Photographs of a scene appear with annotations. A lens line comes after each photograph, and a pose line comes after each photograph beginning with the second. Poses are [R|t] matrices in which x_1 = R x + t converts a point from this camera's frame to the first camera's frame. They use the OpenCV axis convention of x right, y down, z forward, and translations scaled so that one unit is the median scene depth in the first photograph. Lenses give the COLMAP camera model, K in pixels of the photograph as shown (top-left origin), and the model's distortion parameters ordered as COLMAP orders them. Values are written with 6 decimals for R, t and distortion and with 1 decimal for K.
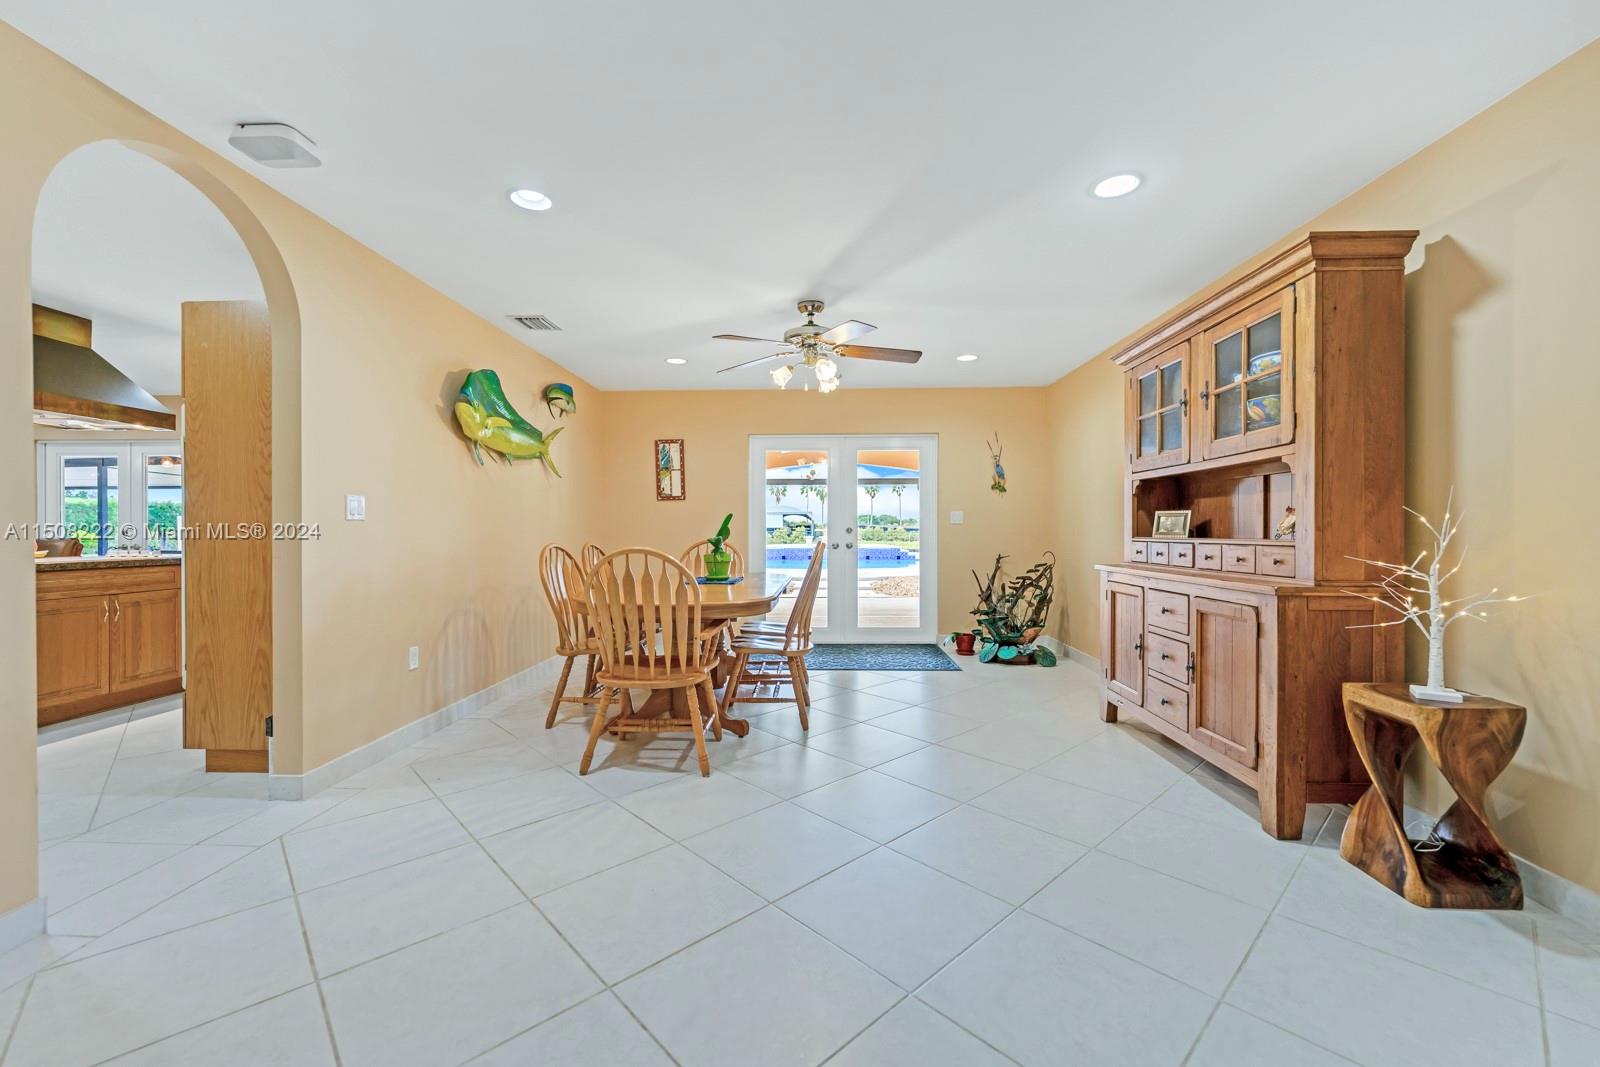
lens RADIAL K [[647.0, 0, 834.0], [0, 647.0, 528.1], [0, 0, 1]] dist [0.003324, -0.001954]
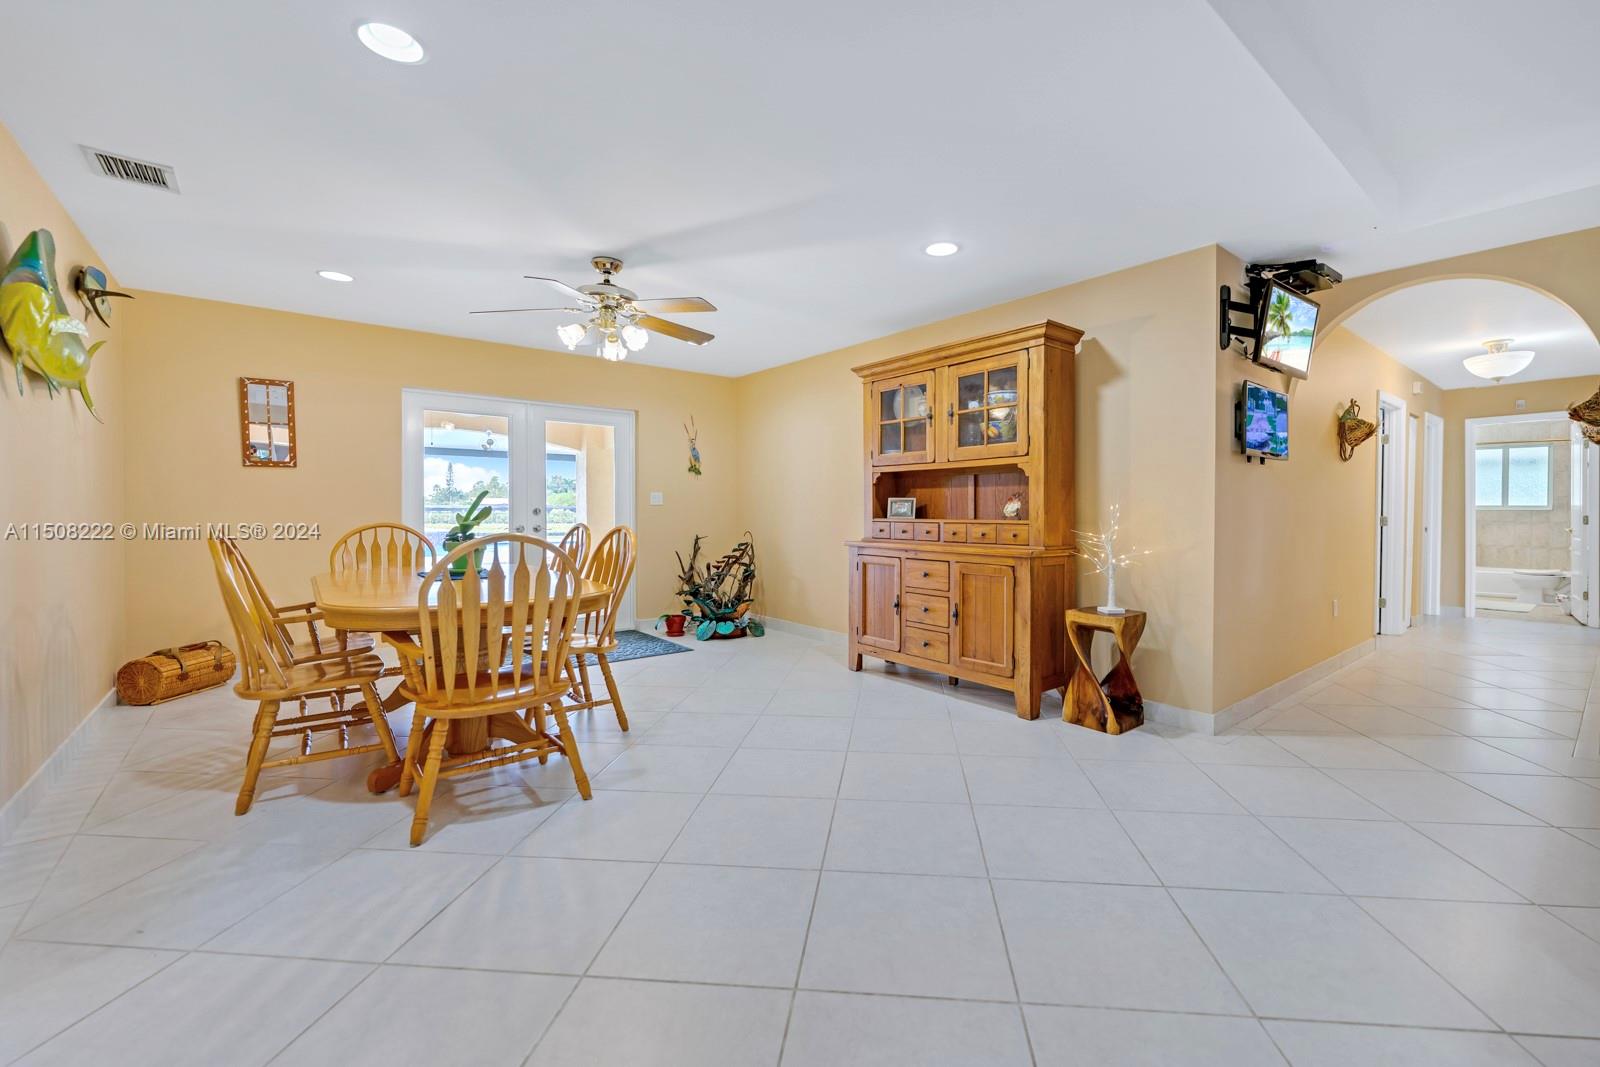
lens RADIAL K [[647.0, 0, 860.7], [0, 647.0, 511.0], [0, 0, 1]] dist [0.003324, -0.001954]
pose [[0.747123, 0.004370, 0.664671, -0.465493], [-0.006814, 0.999976, 0.001086, -0.001560], [-0.664650, -0.005340, 0.747135, 0.112651]]
